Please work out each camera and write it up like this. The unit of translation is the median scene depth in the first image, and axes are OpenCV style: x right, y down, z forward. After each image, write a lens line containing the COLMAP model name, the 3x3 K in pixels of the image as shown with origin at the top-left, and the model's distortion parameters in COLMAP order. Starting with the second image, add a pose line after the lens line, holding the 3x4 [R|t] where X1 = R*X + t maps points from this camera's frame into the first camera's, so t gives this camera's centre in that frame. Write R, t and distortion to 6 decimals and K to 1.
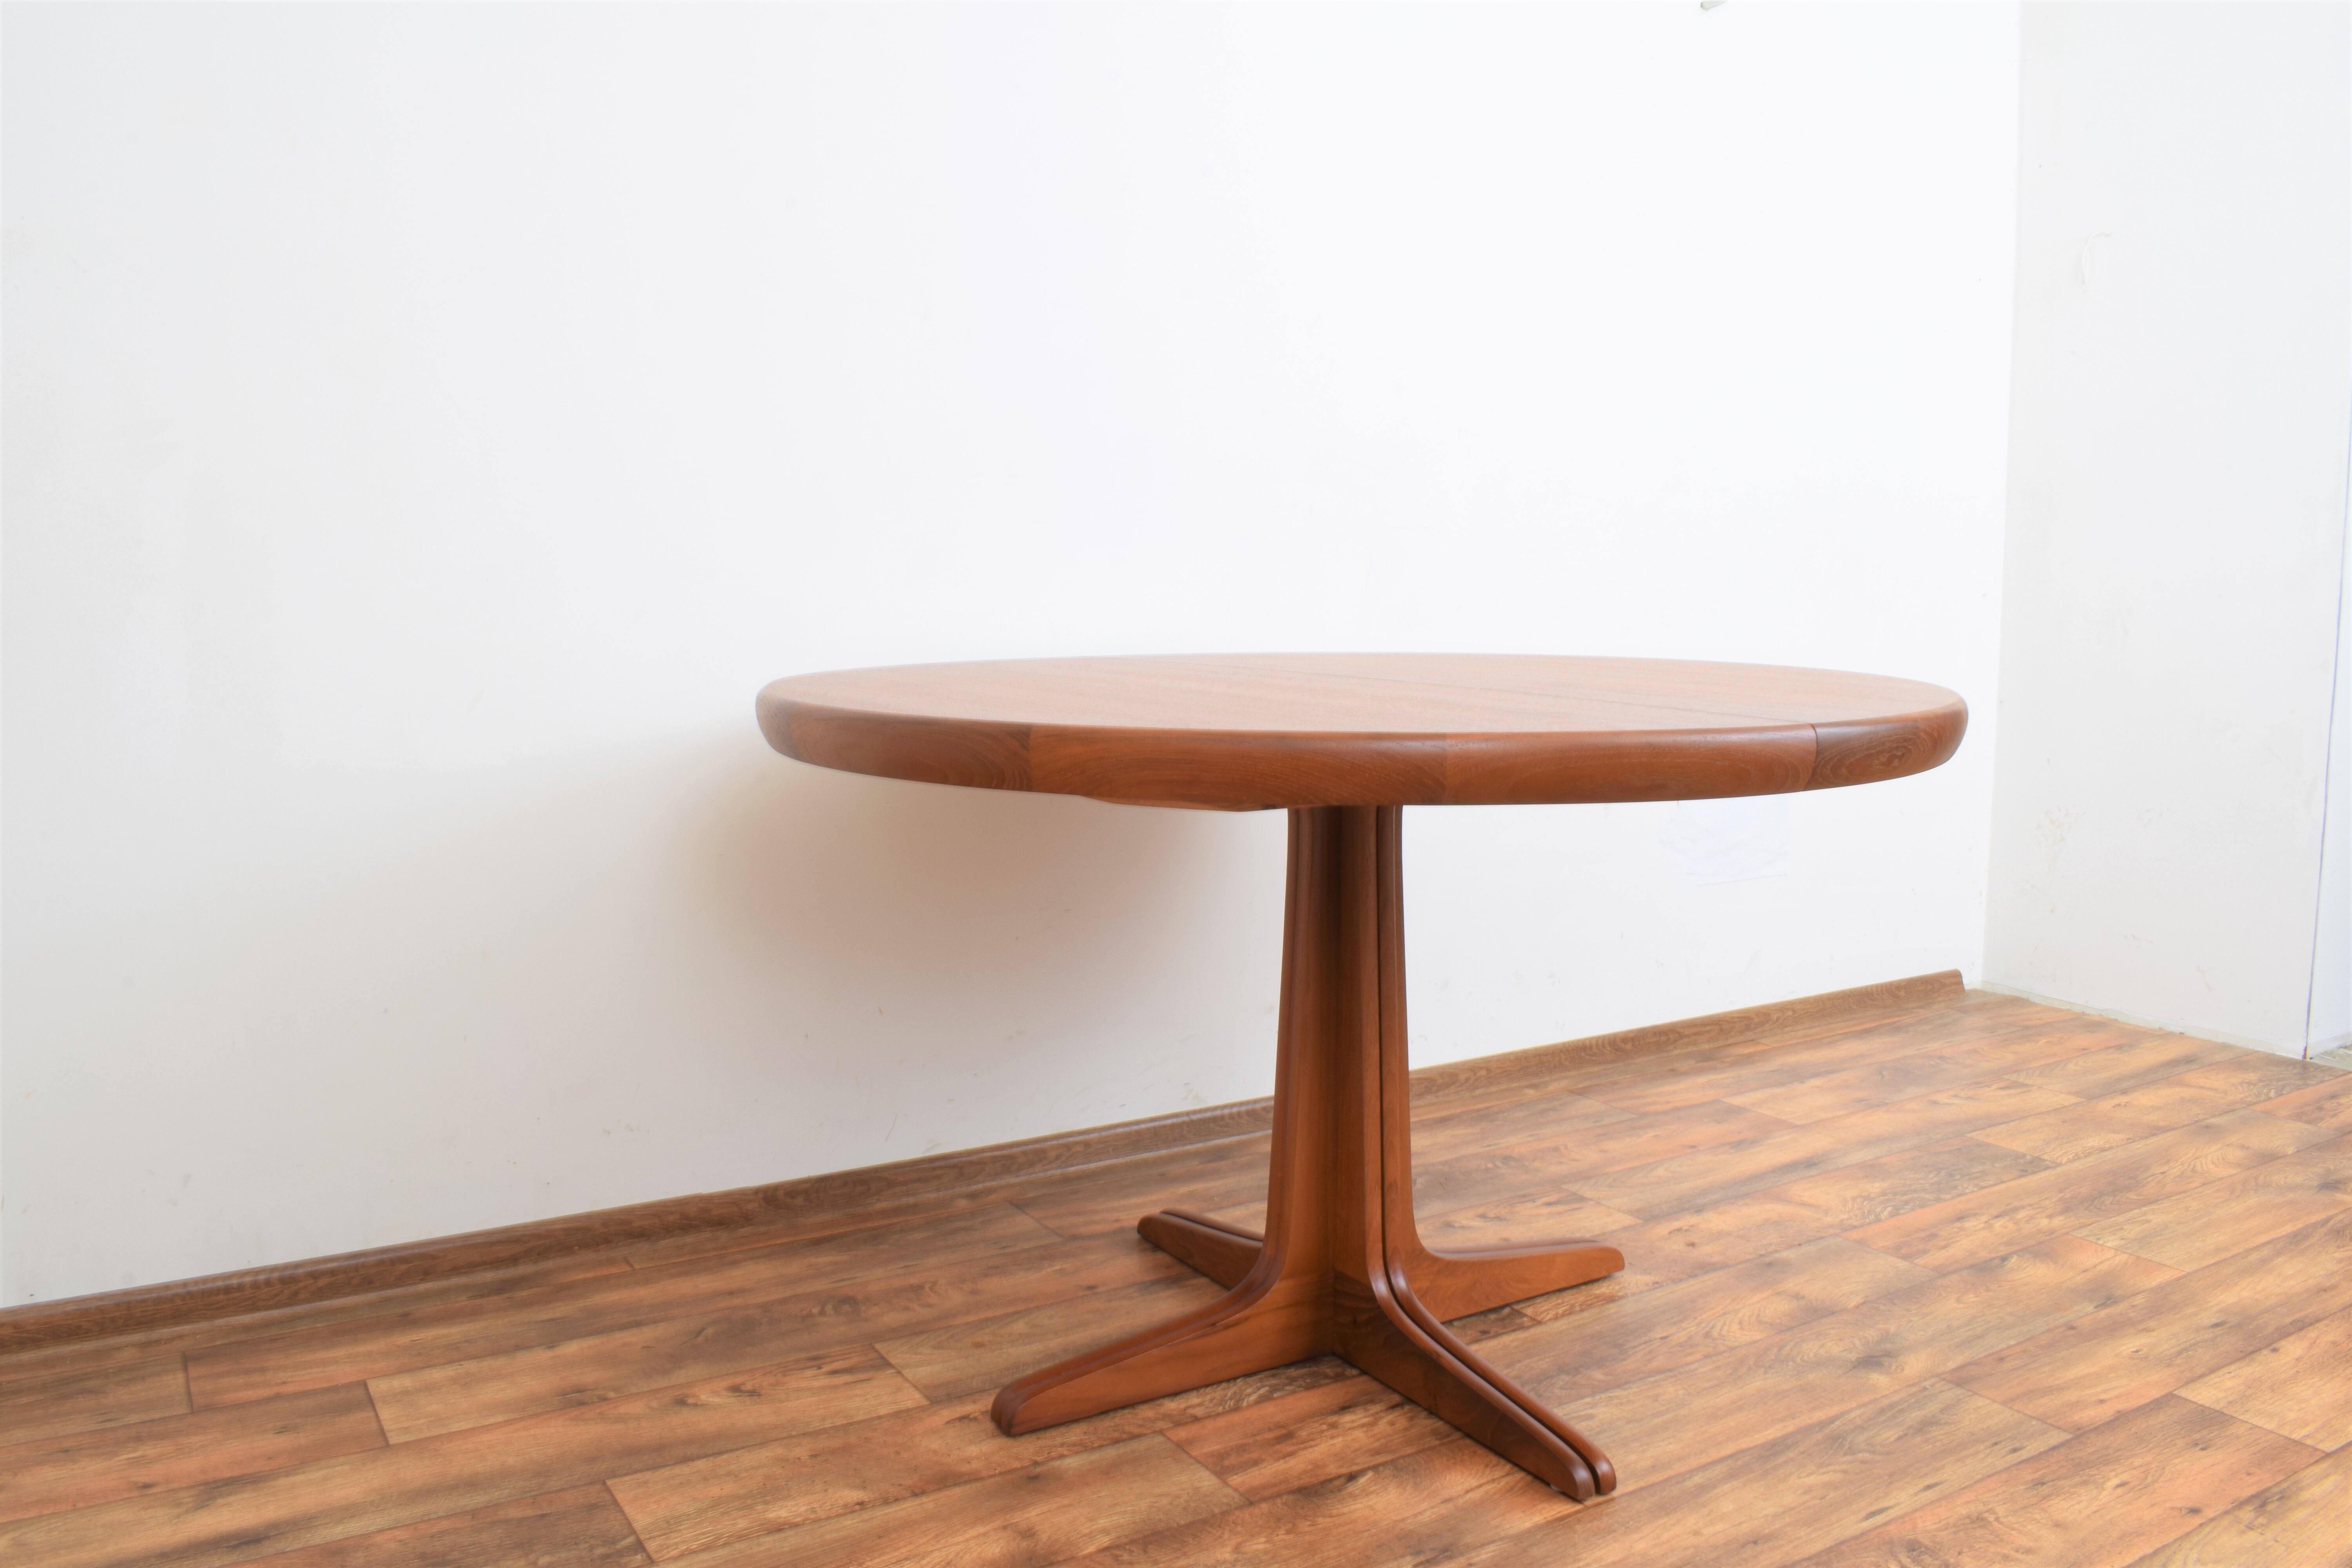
lens RADIAL K [[1838.3, 0, 1145.9], [0, 1838.3, 797.7], [0, 0, 1]] dist [-0.102316, 0.020709]
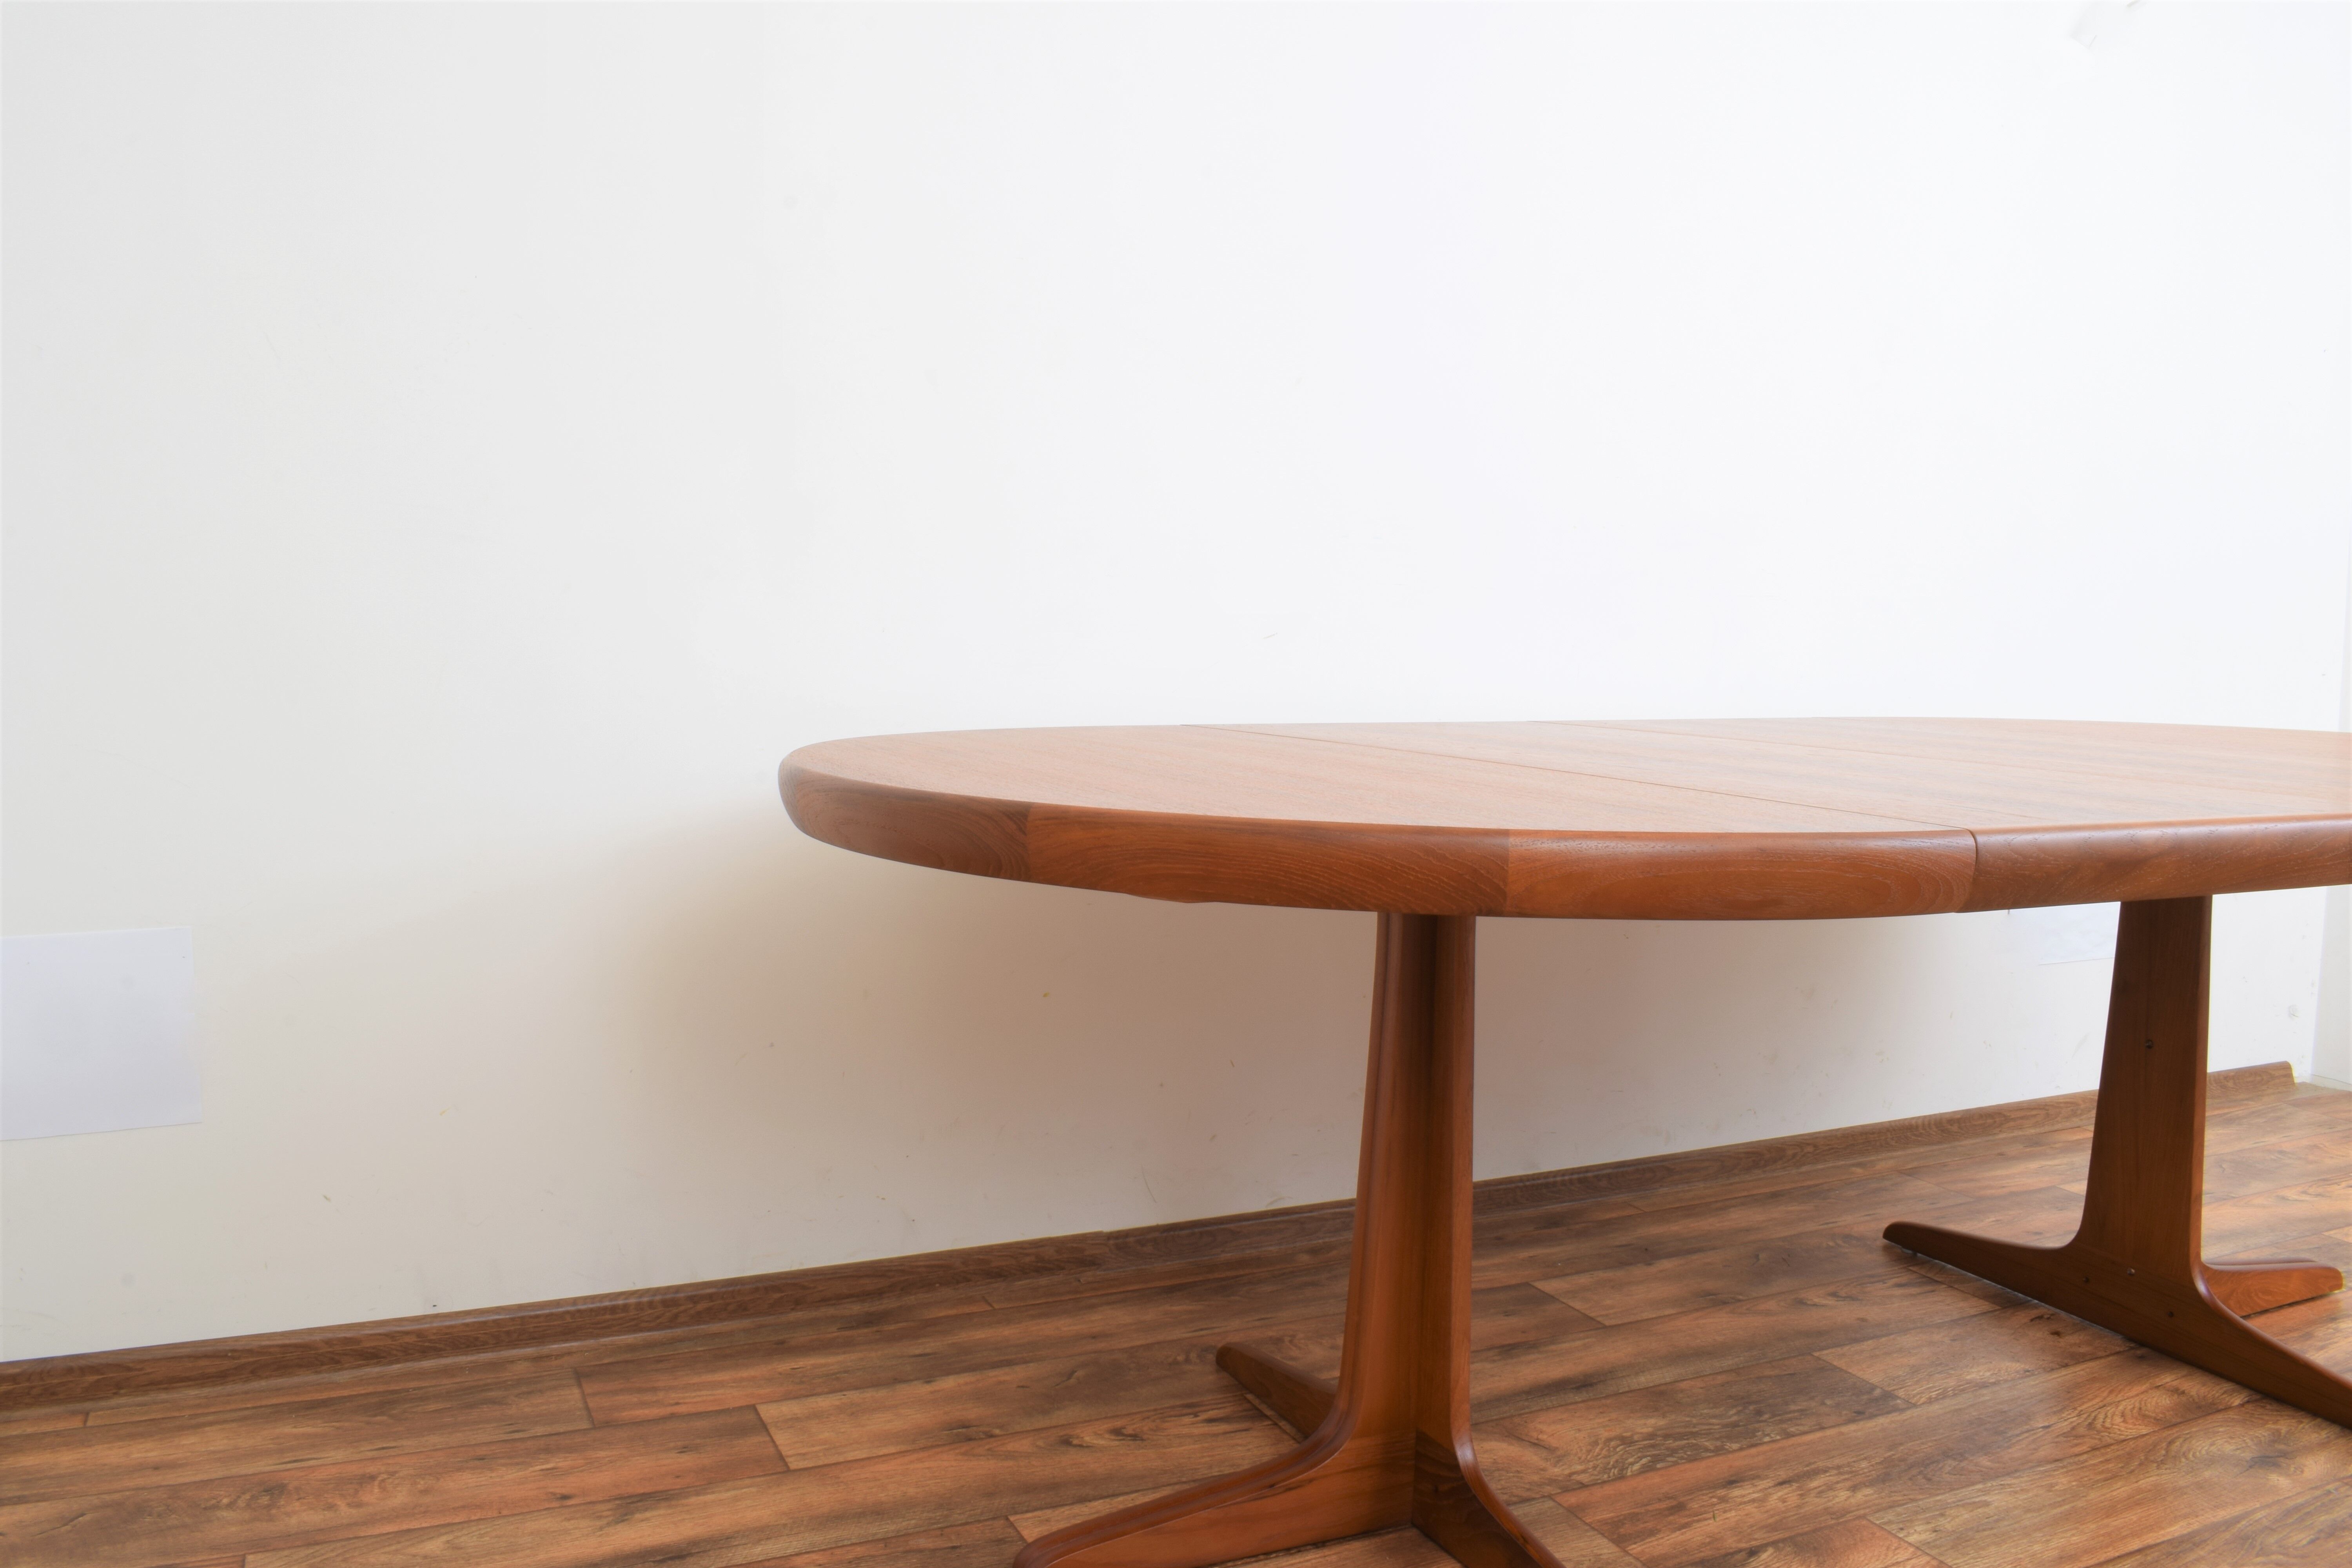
lens RADIAL K [[1838.3, 0, 1145.9], [0, 1838.3, 797.7], [0, 0, 1]] dist [-0.102316, 0.020709]
pose [[0.993519, 0.027377, -0.110316, -0.100616], [-0.030753, 0.999106, -0.029015, 0.000701], [0.109423, 0.032220, 0.993473, -0.018901]]
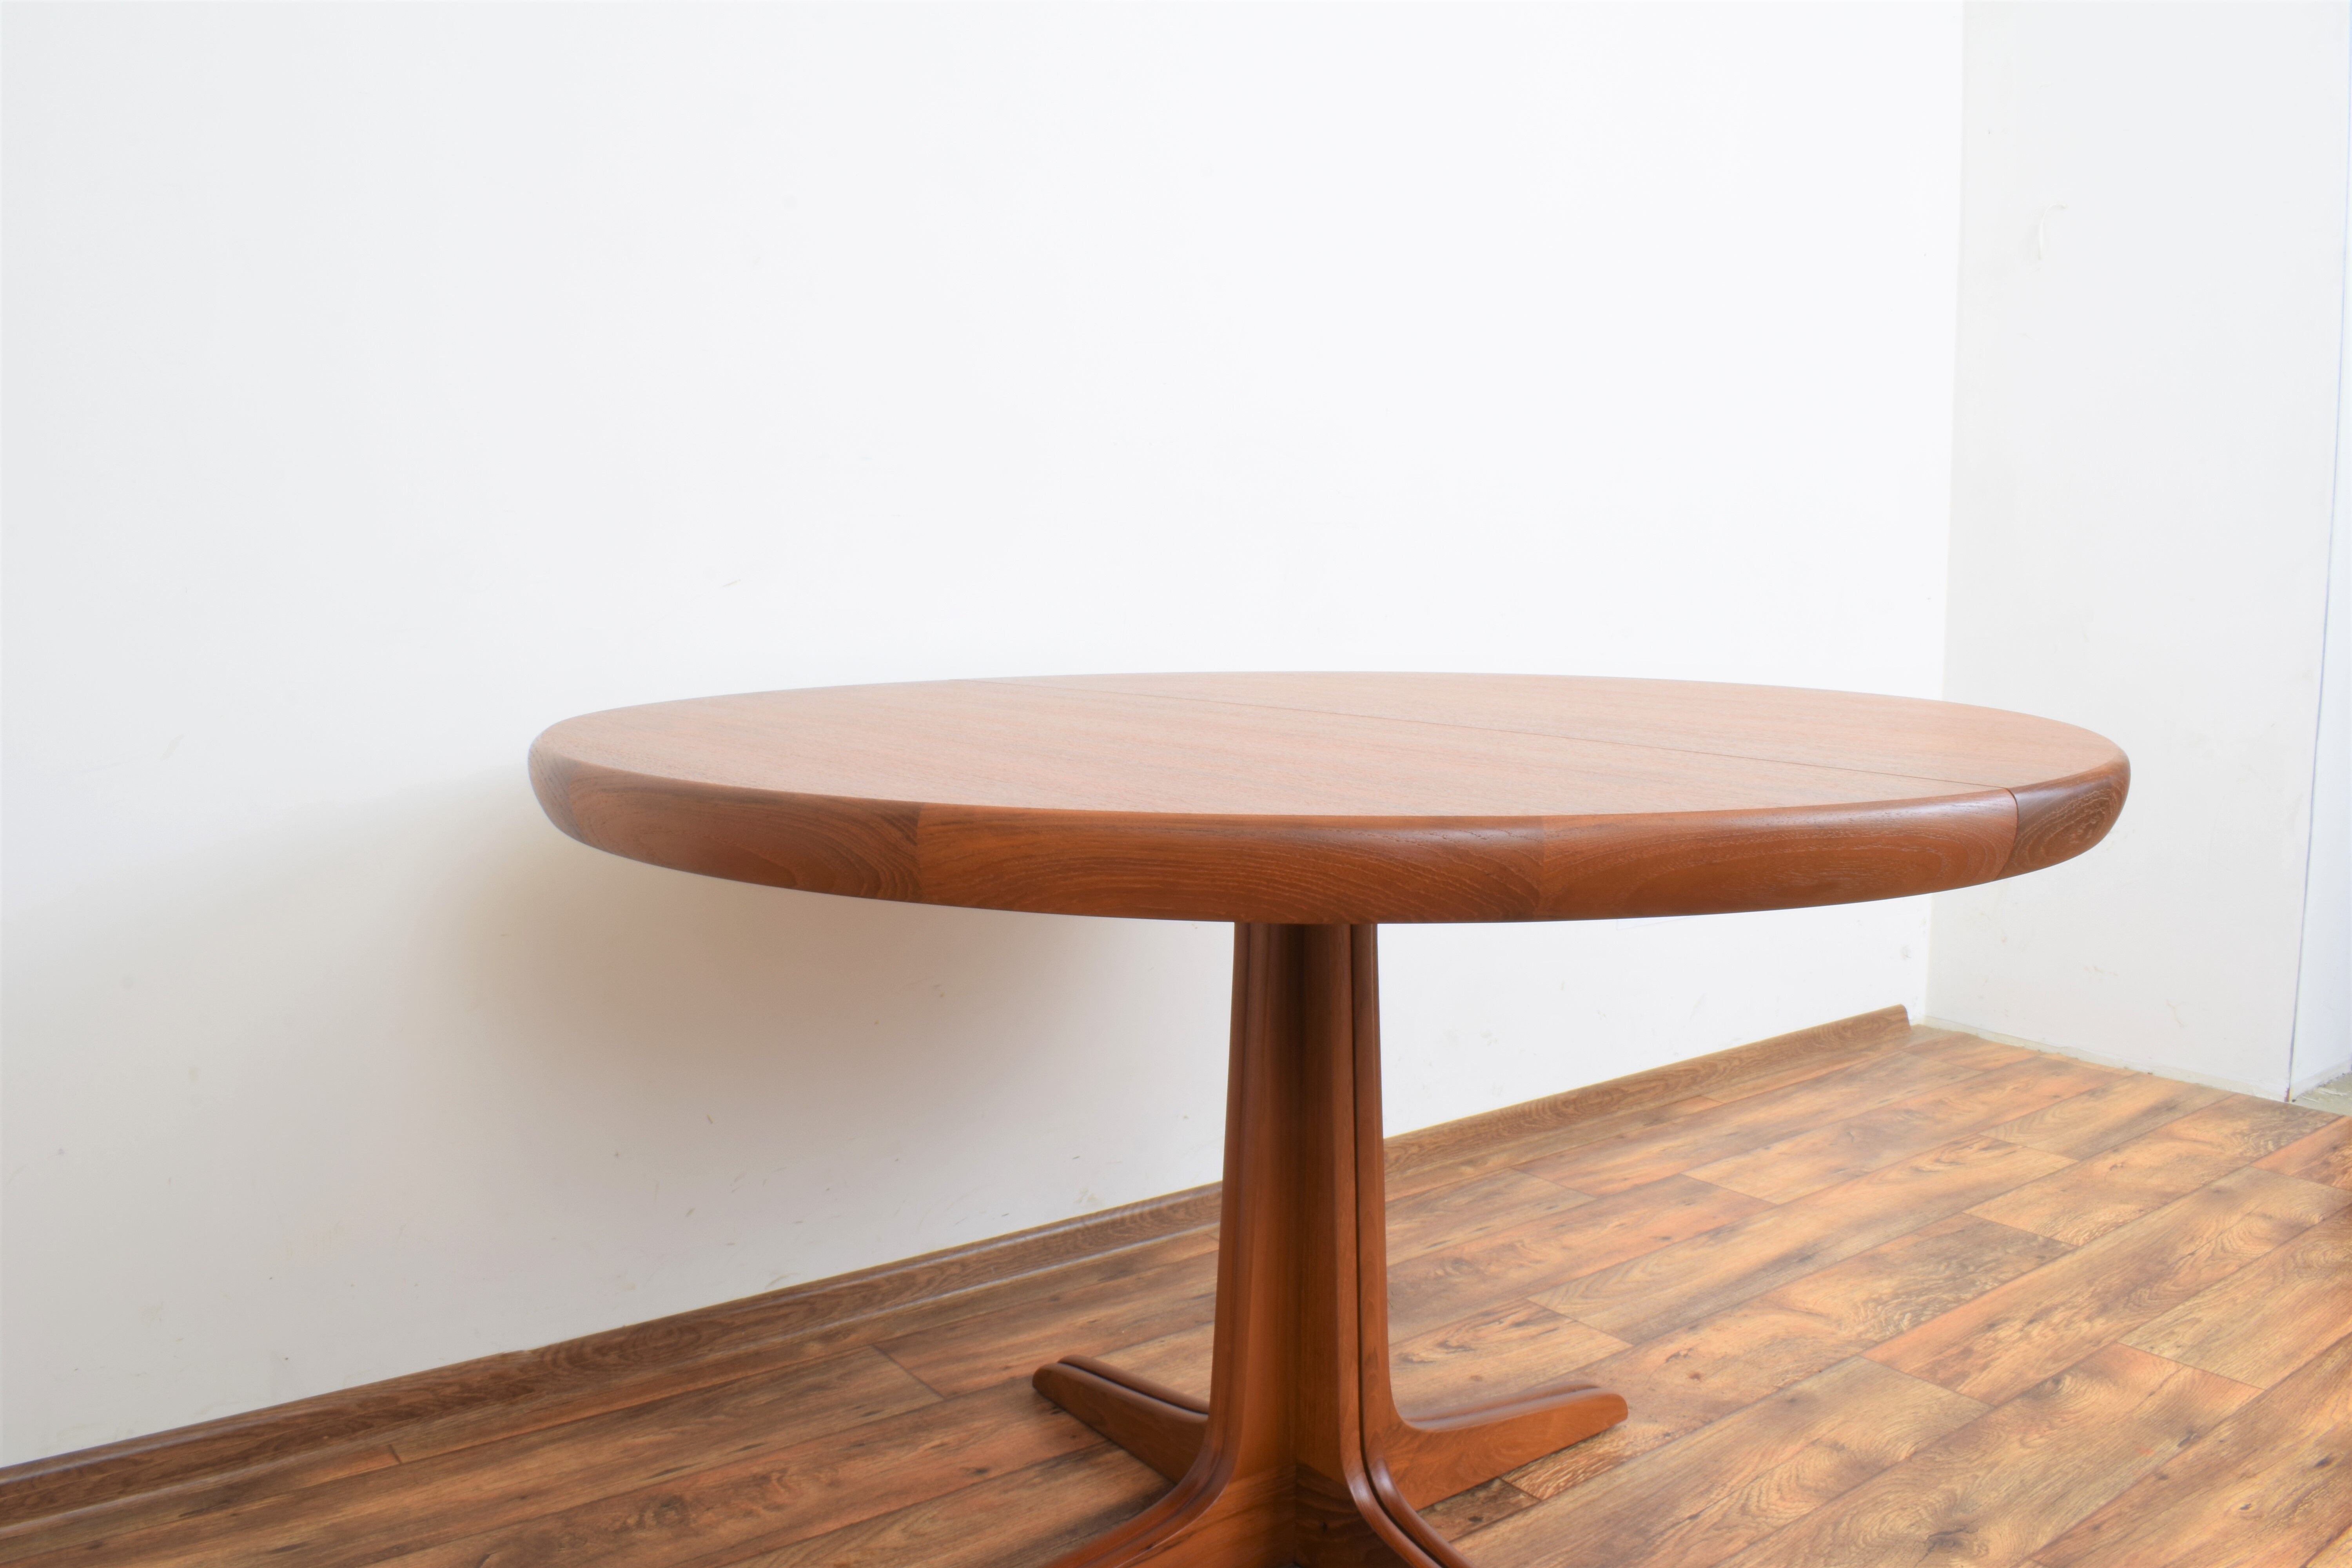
lens RADIAL K [[1820.0, 0, 1147.8], [0, 1820.0, 794.1], [0, 0, 1]] dist [-0.105920, 0.020278]
pose [[0.995800, -0.011444, 0.090839, -0.026834], [0.011553, 0.999933, -0.000674, -0.028917], [-0.090825, 0.001721, 0.995865, 0.223883]]
